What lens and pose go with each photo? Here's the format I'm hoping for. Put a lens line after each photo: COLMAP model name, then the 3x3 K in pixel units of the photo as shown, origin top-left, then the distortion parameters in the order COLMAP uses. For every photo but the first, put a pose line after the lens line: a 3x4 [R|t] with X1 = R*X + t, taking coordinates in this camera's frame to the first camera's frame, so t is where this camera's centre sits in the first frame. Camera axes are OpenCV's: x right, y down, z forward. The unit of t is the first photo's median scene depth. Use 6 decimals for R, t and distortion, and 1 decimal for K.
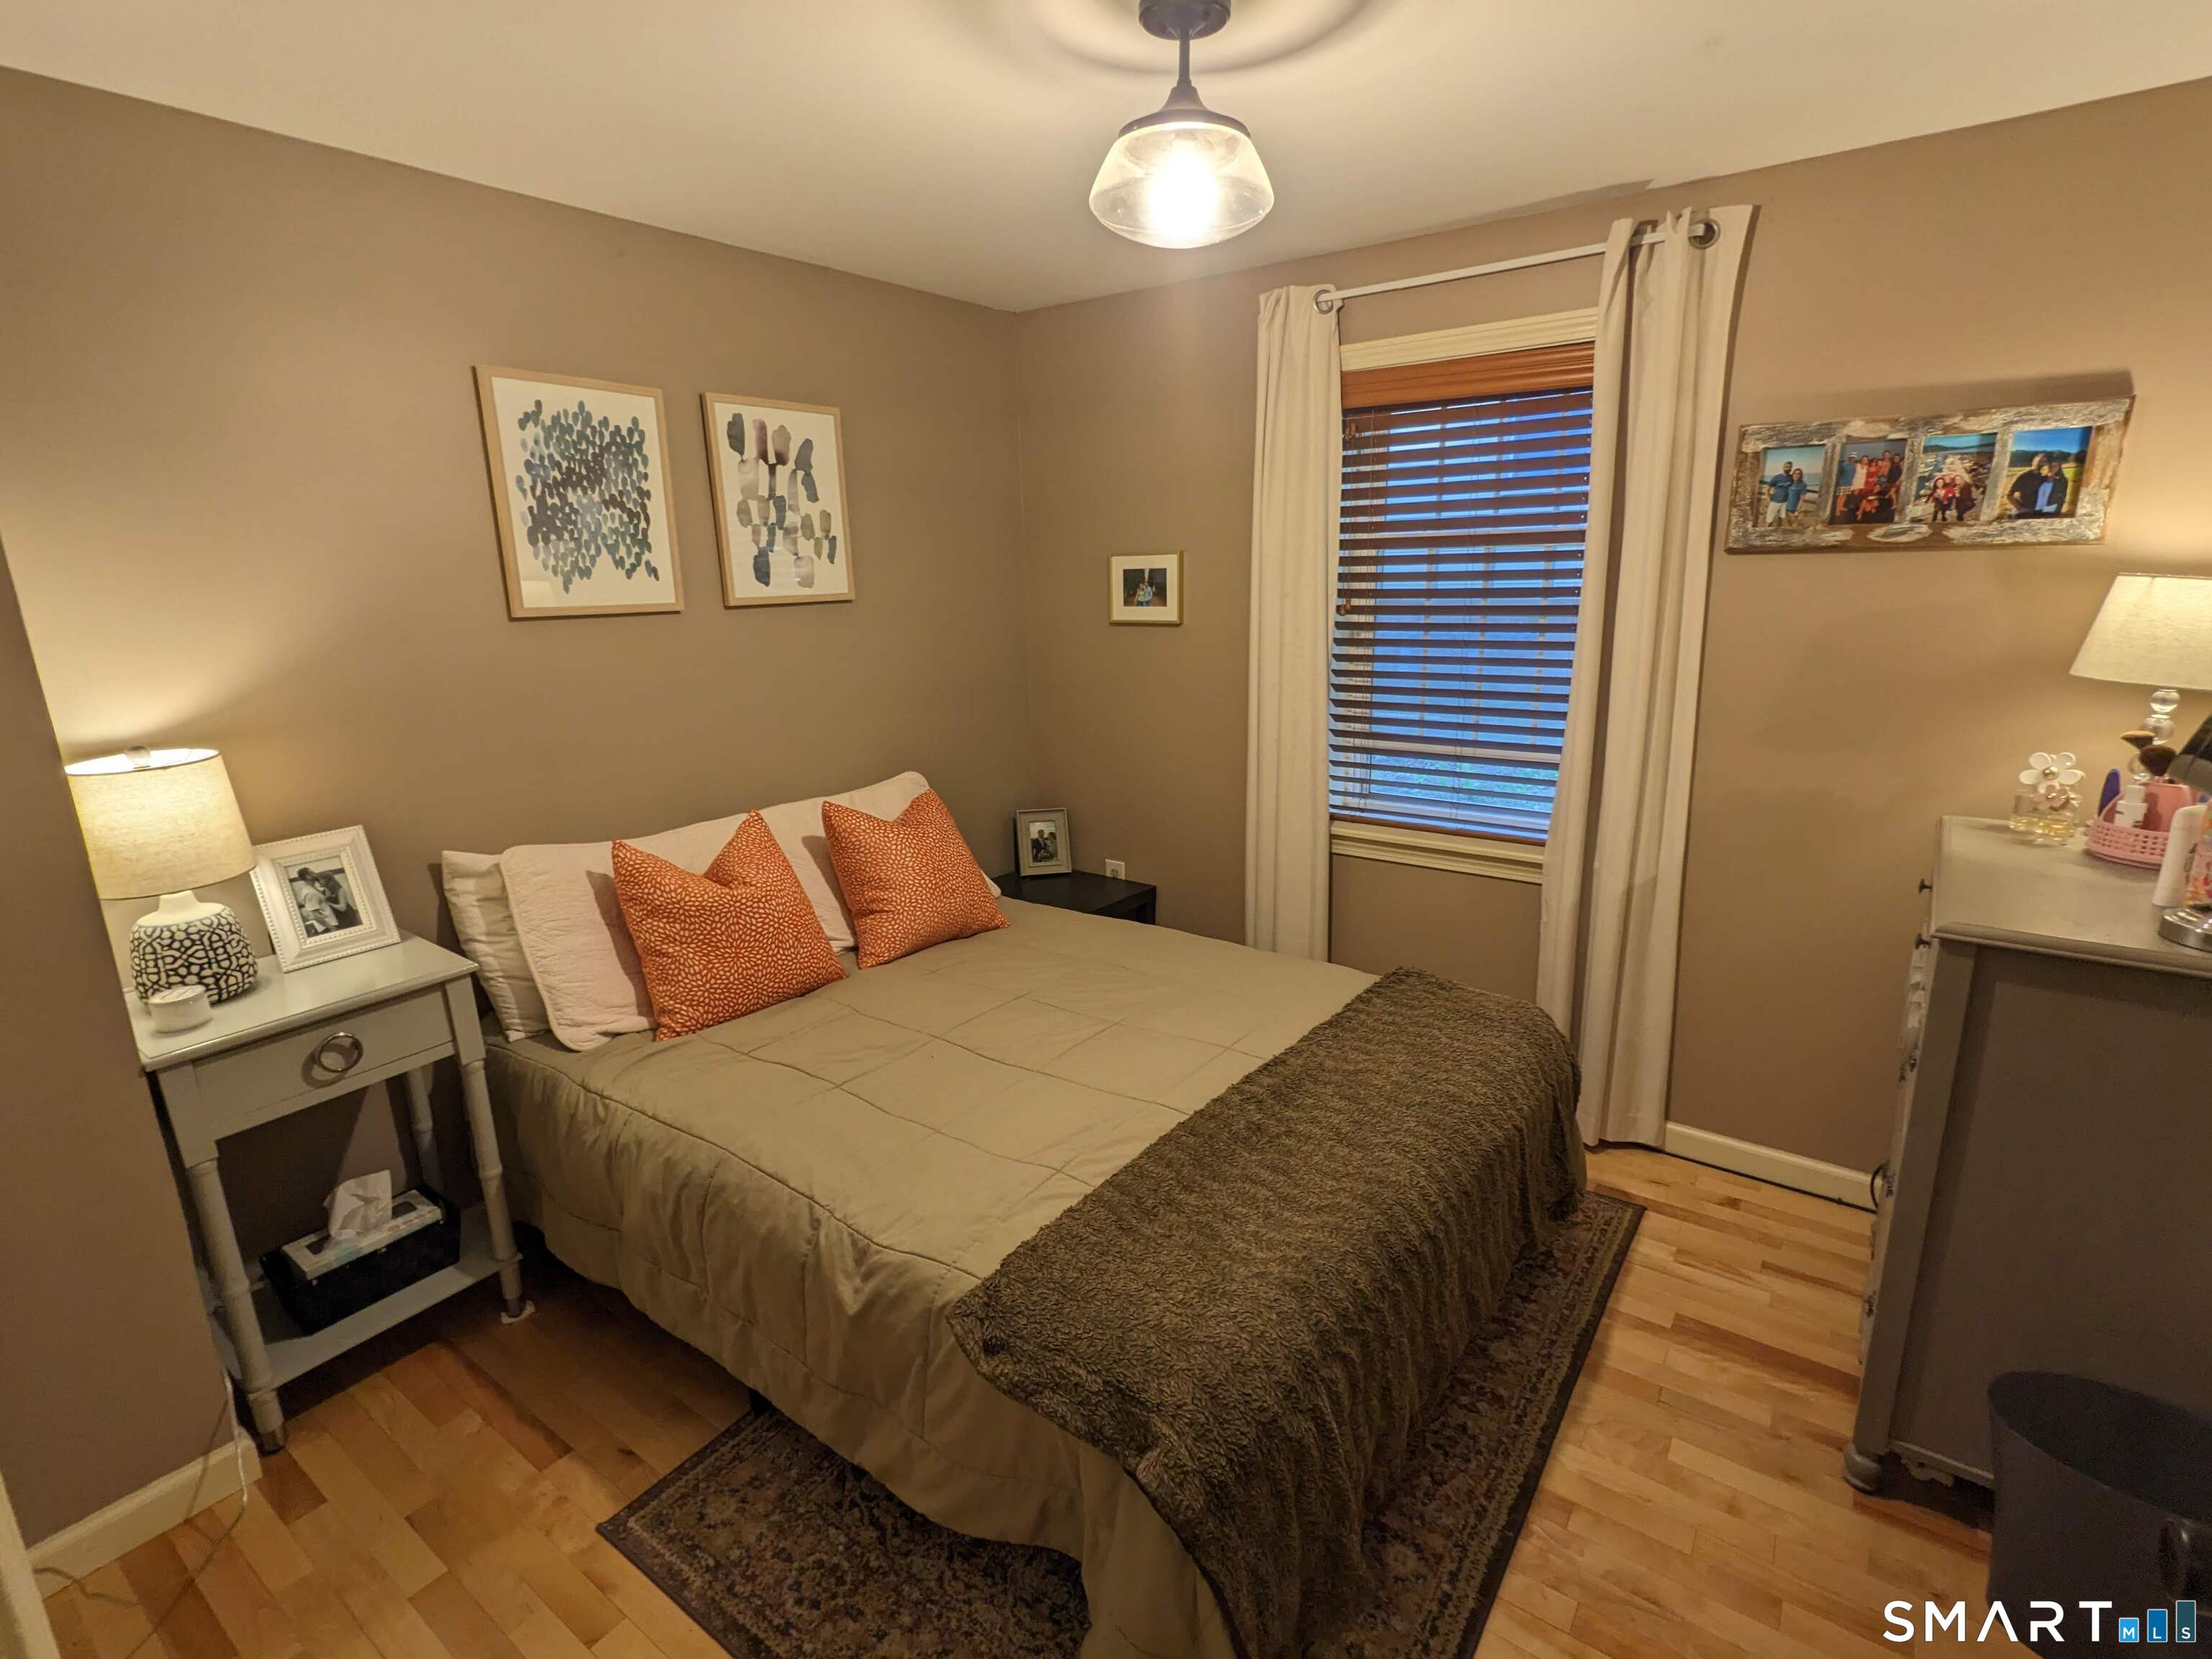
lens RADIAL K [[1067.6, 0, 1105.5], [0, 1067.6, 832.5], [0, 0, 1]] dist [0.005993, 0.000162]
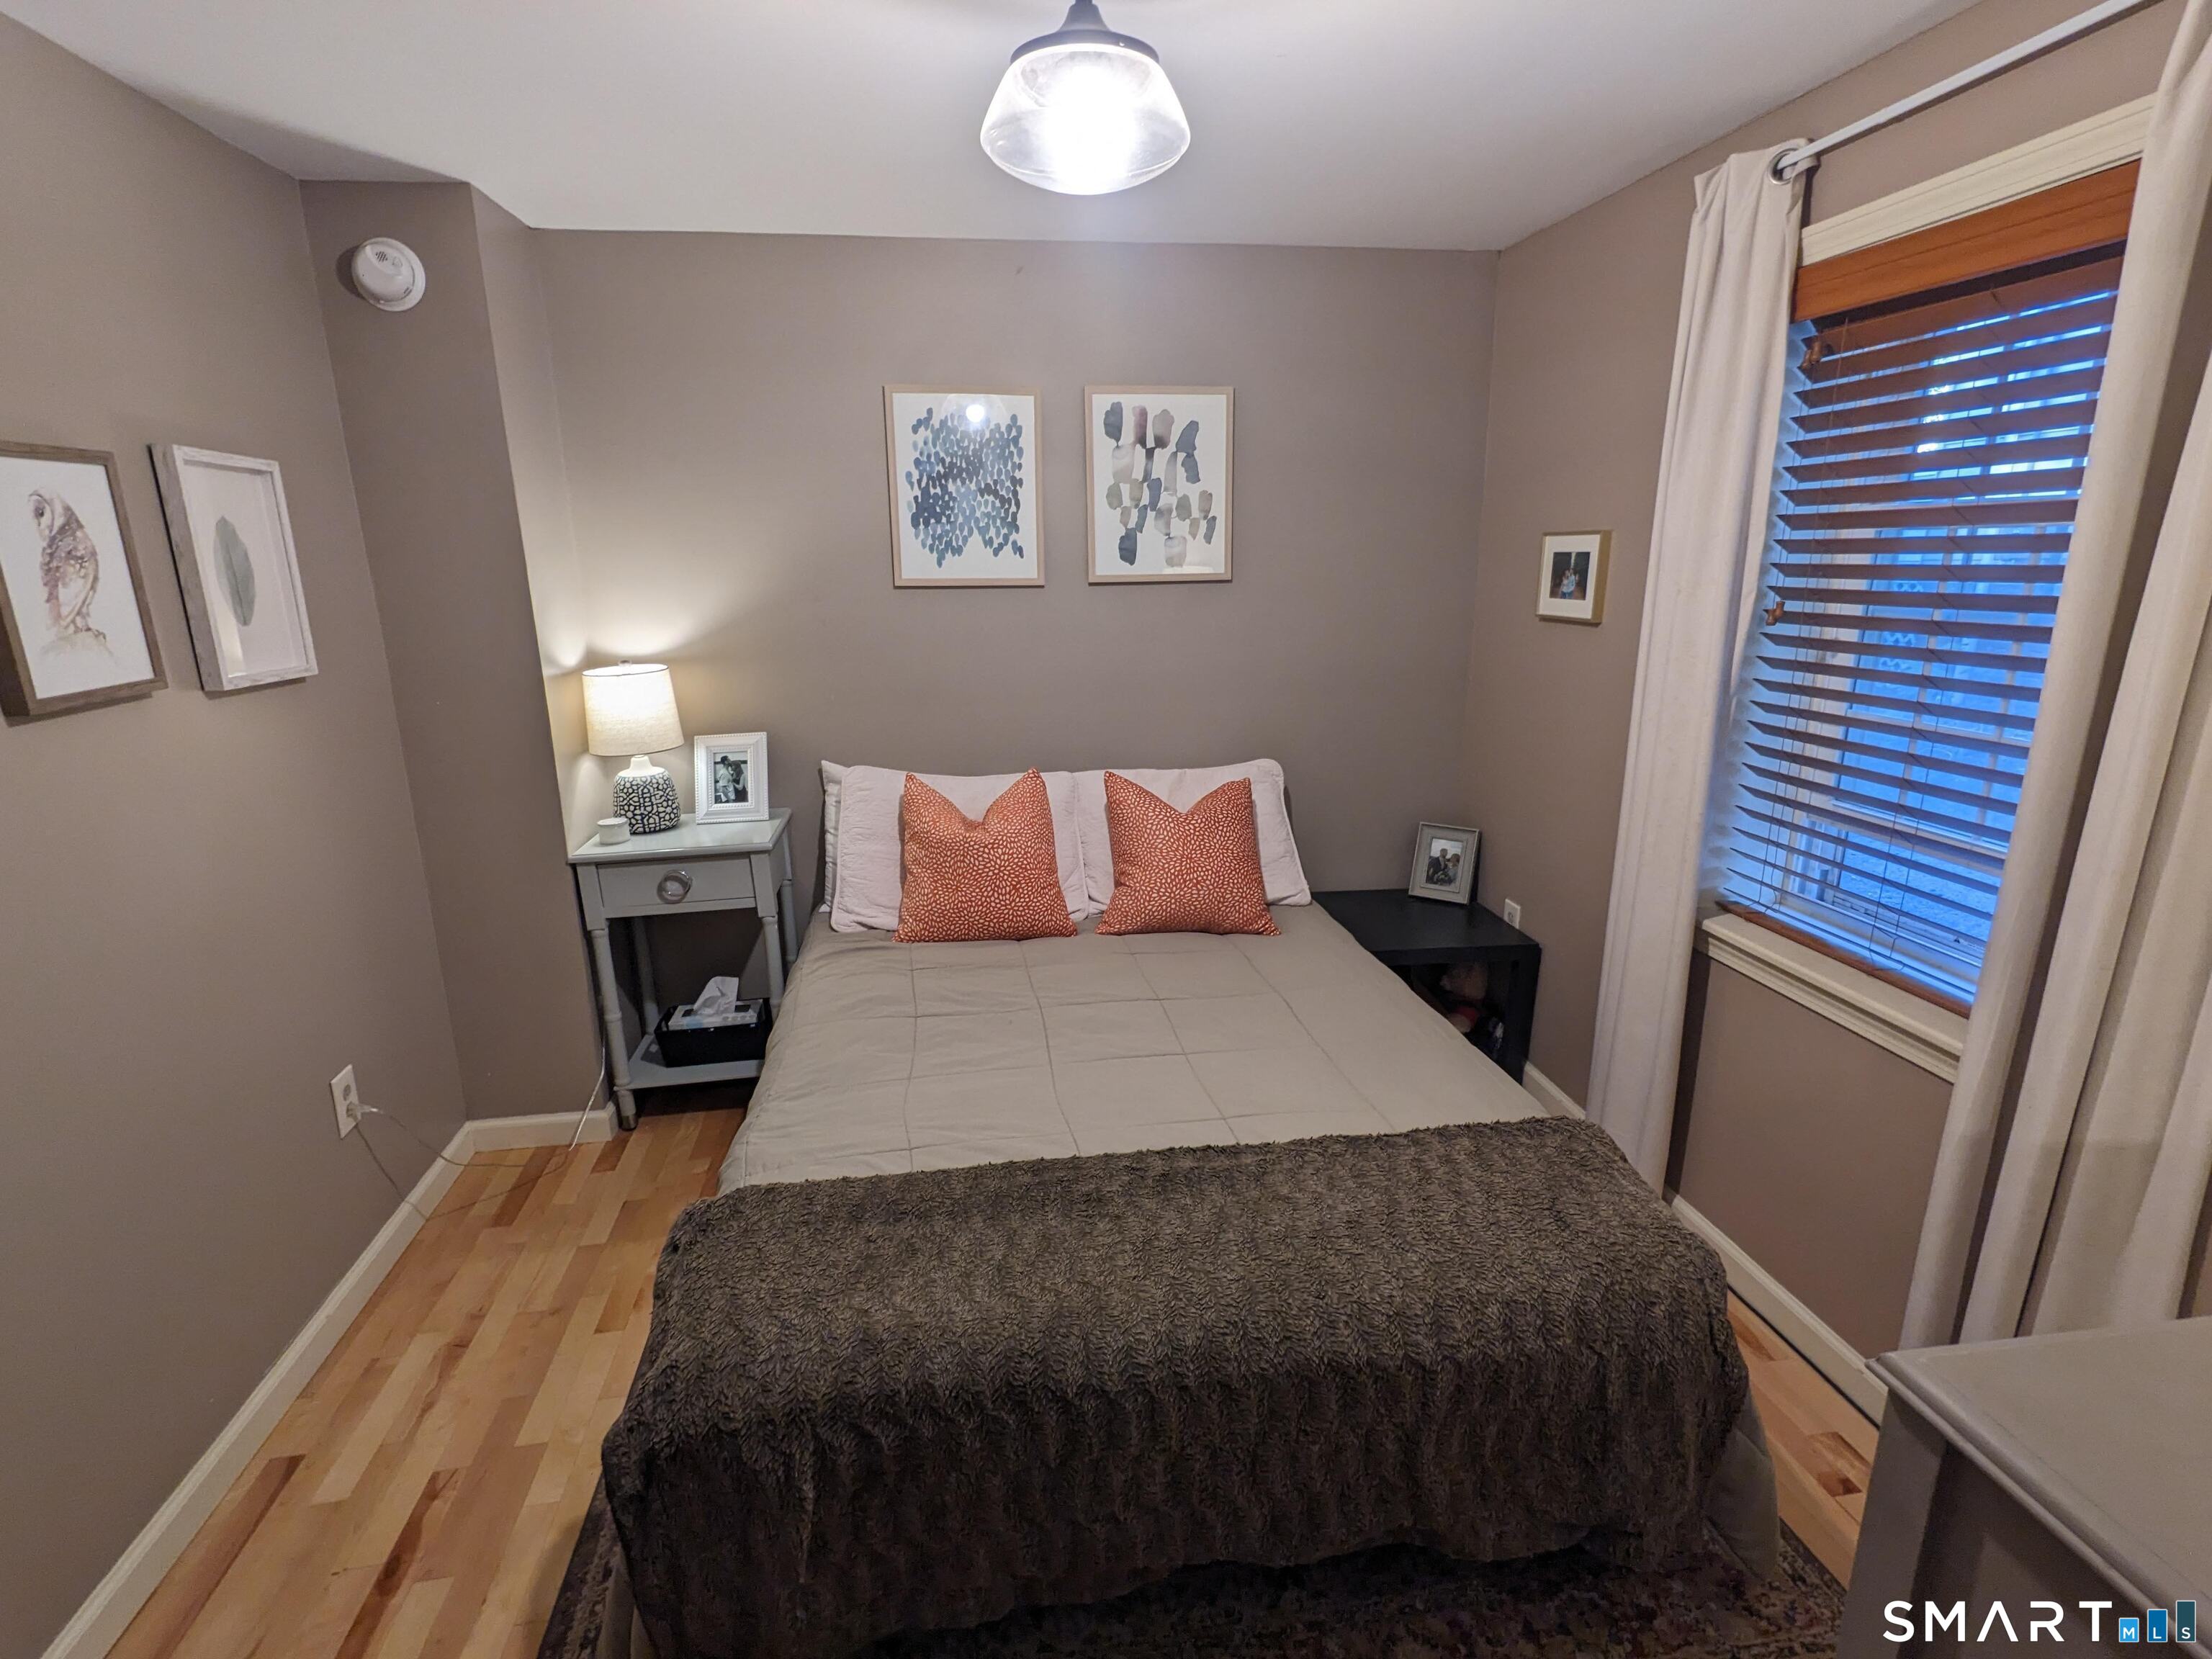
lens RADIAL K [[1067.6, 0, 1104.9], [0, 1067.6, 832.0], [0, 0, 1]] dist [0.005993, 0.000162]
pose [[0.712412, 0.191784, -0.675047, 0.485335], [-0.175021, 0.980092, 0.093739, -0.072709], [0.679586, 0.051367, 0.731795, 0.245621]]
